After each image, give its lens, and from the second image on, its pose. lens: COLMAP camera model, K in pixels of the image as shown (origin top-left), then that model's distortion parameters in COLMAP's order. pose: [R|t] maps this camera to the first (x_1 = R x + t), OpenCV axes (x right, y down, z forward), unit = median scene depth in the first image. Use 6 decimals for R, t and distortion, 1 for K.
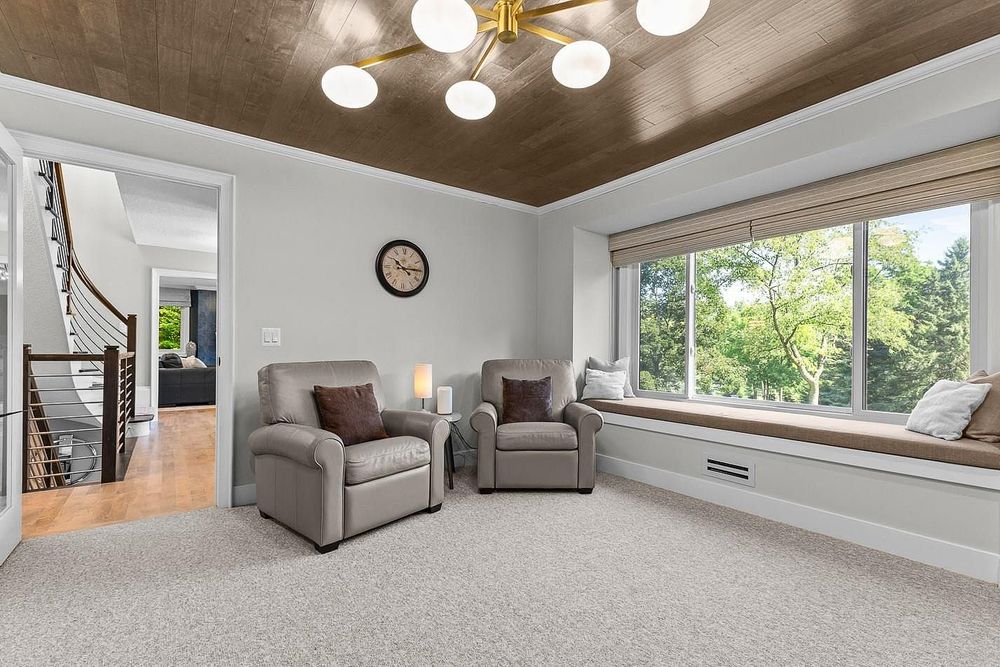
lens RADIAL K [[453.7, 0, 499.9], [0, 453.7, 347.0], [0, 0, 1]] dist [0.009074, 0.000374]
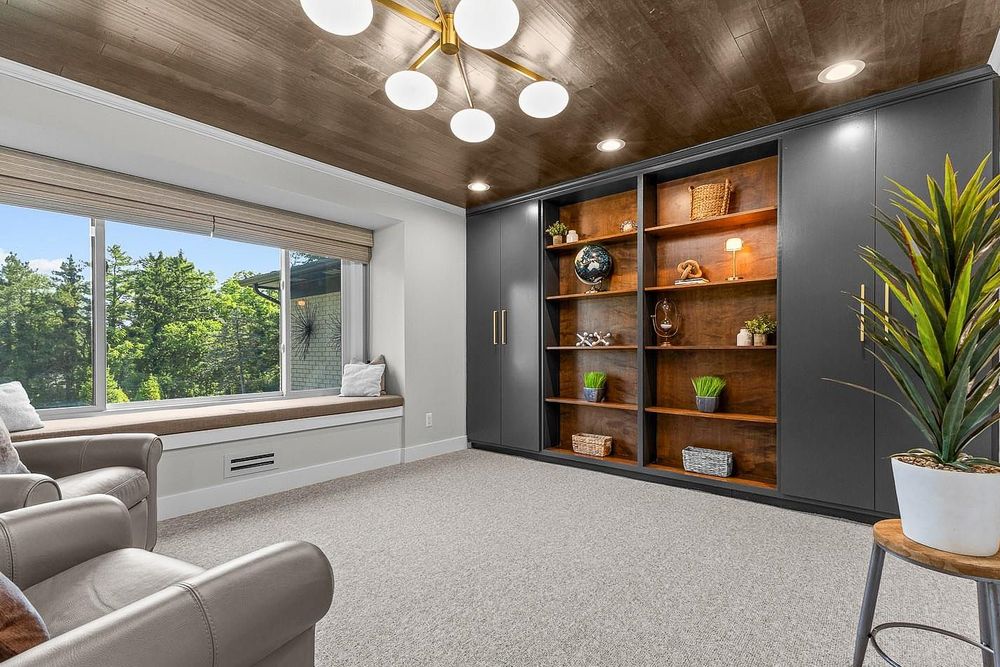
lens RADIAL K [[453.7, 0, 499.9], [0, 453.7, 347.0], [0, 0, 1]] dist [0.009074, 0.000374]
pose [[-0.235460, -0.002123, 0.971882, -0.637248], [-0.003779, 0.999992, 0.001269, 0.005112], [-0.971877, -0.003374, -0.235466, 0.706793]]
